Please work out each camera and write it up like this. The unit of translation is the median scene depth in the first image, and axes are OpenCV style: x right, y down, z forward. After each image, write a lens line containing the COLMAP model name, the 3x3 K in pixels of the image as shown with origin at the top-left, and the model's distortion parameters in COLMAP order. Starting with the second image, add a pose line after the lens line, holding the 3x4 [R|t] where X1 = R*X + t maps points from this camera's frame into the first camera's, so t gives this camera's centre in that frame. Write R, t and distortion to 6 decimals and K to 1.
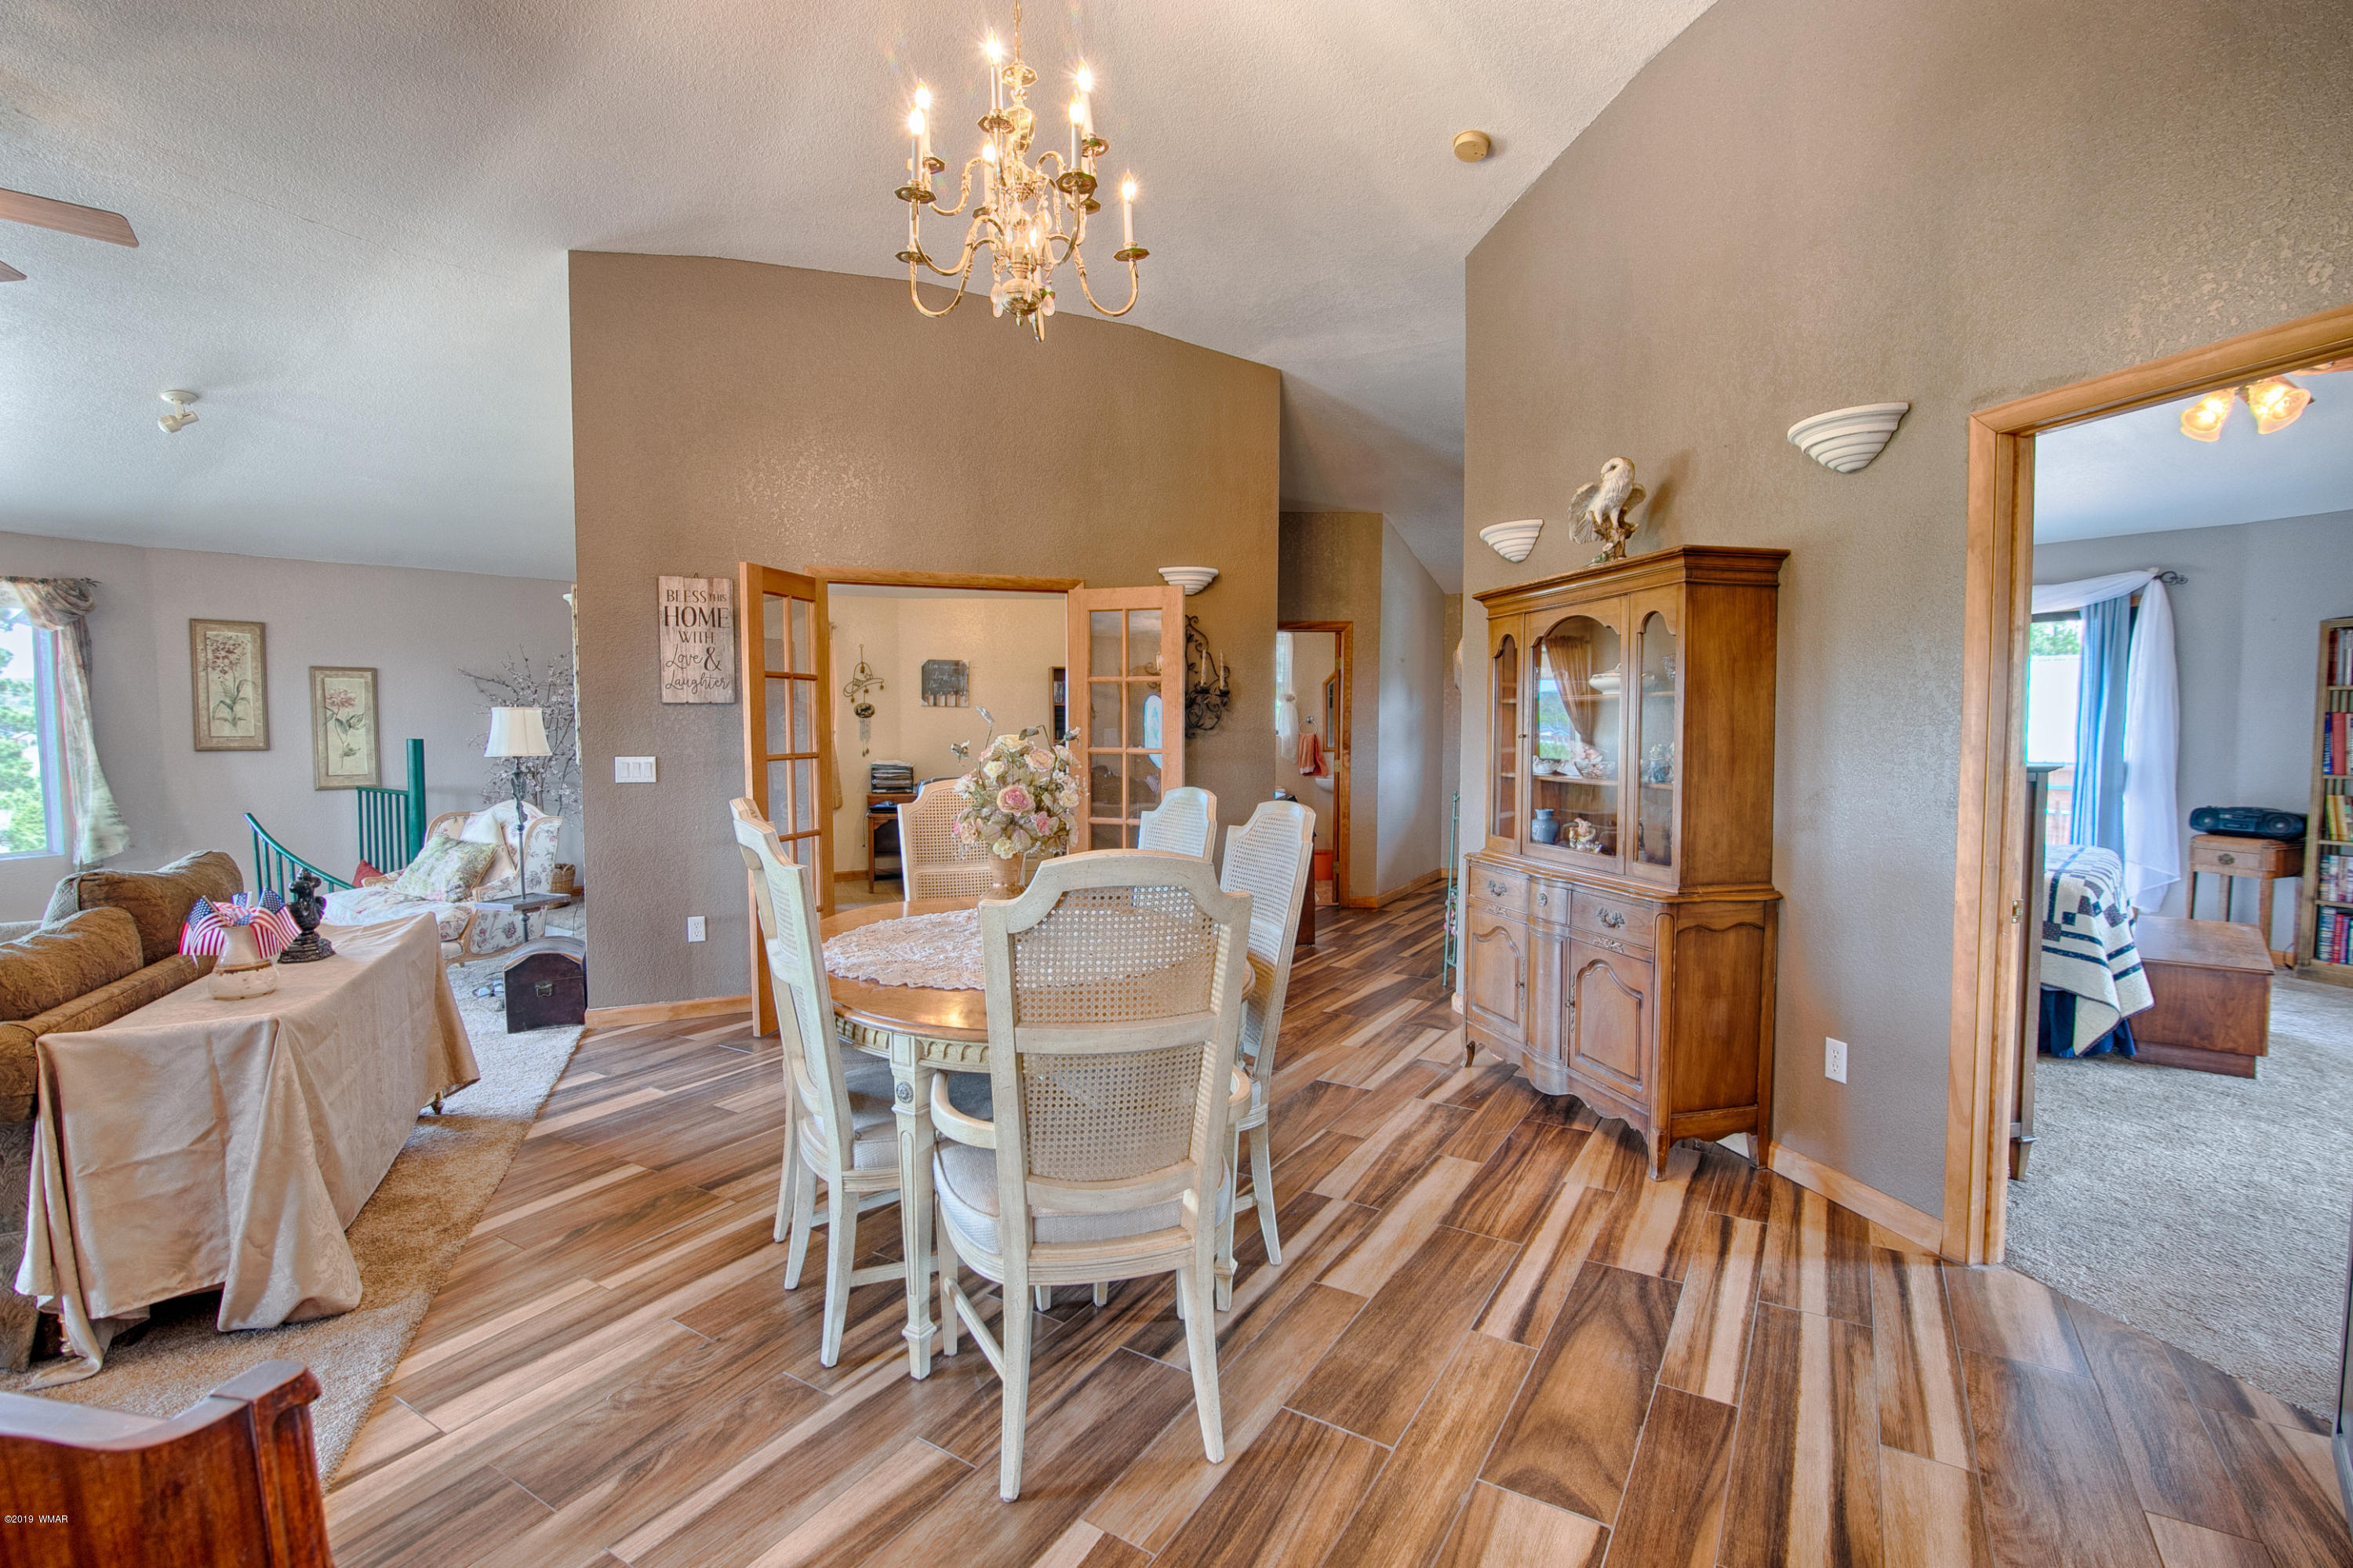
lens RADIAL K [[1096.0, 0, 1176.5], [0, 1096.0, 784.0], [0, 0, 1]] dist [-0.013301, 0.000403]
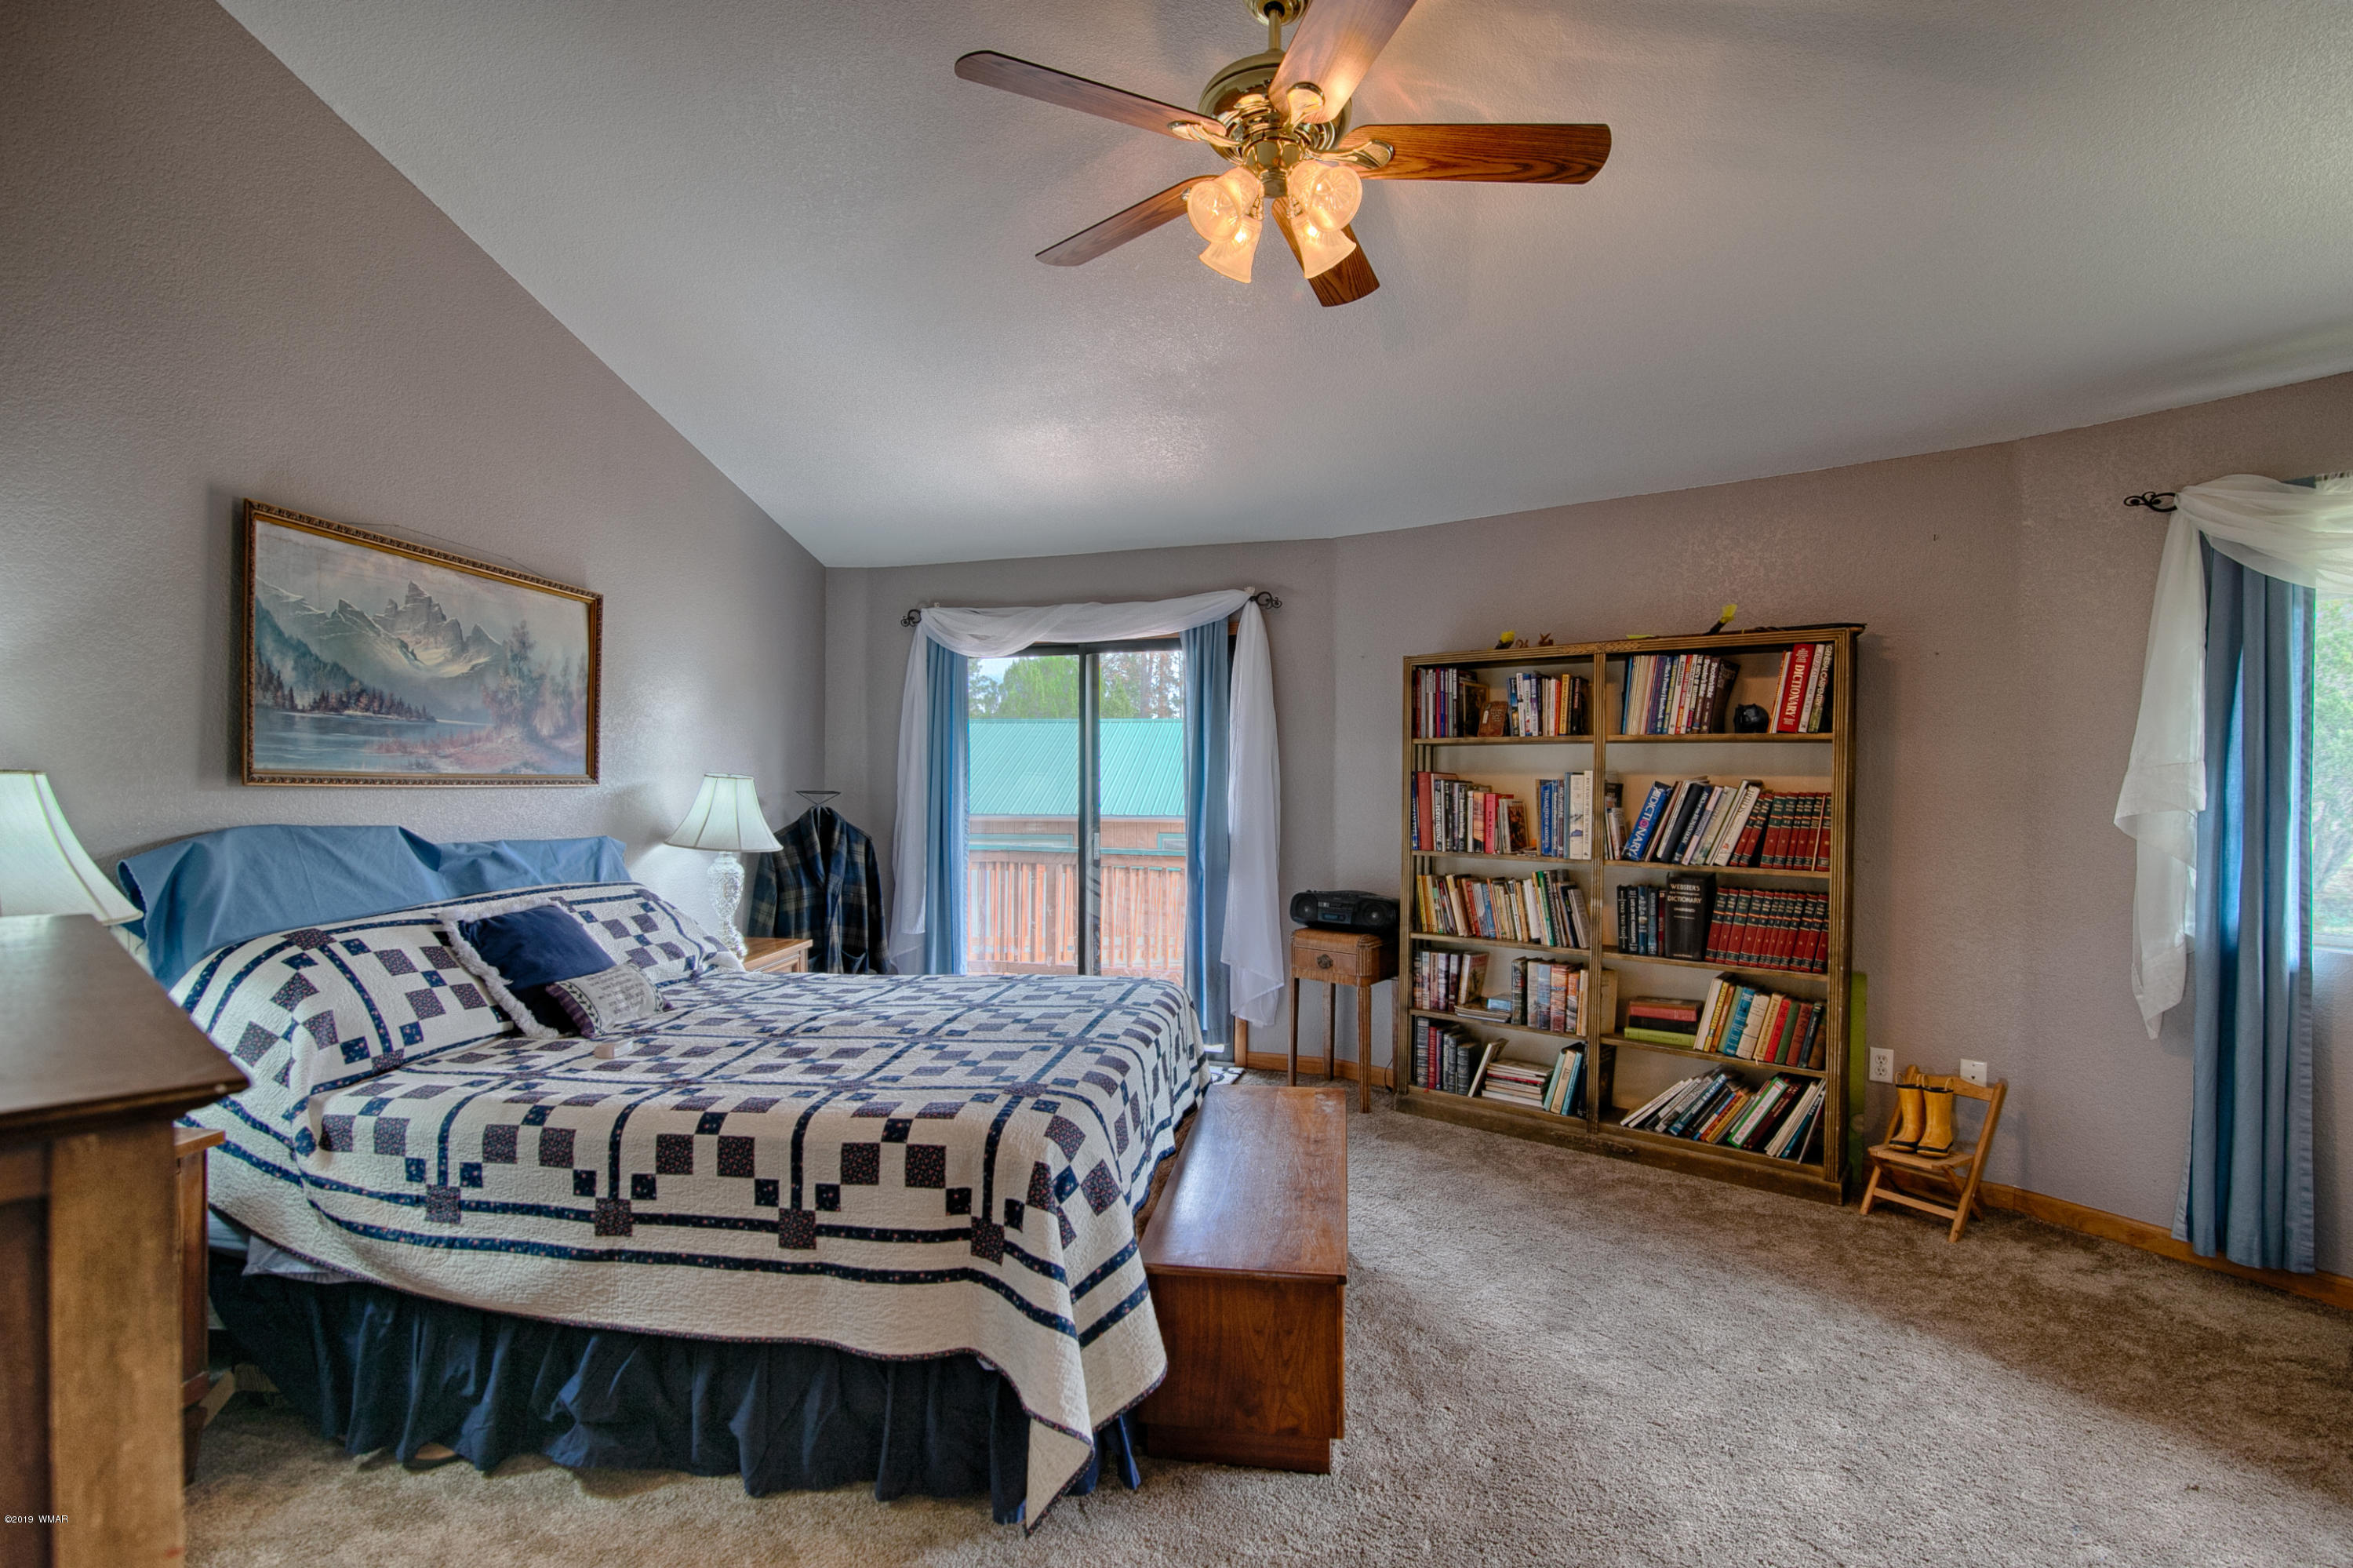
lens RADIAL K [[1096.0, 0, 1176.5], [0, 1096.0, 784.0], [0, 0, 1]] dist [-0.013301, 0.000403]
pose [[0.827195, 0.002128, 0.561910, 0.529783], [0.024494, 0.998906, -0.039840, -0.033088], [-0.561380, 0.046719, 0.826238, 0.488779]]
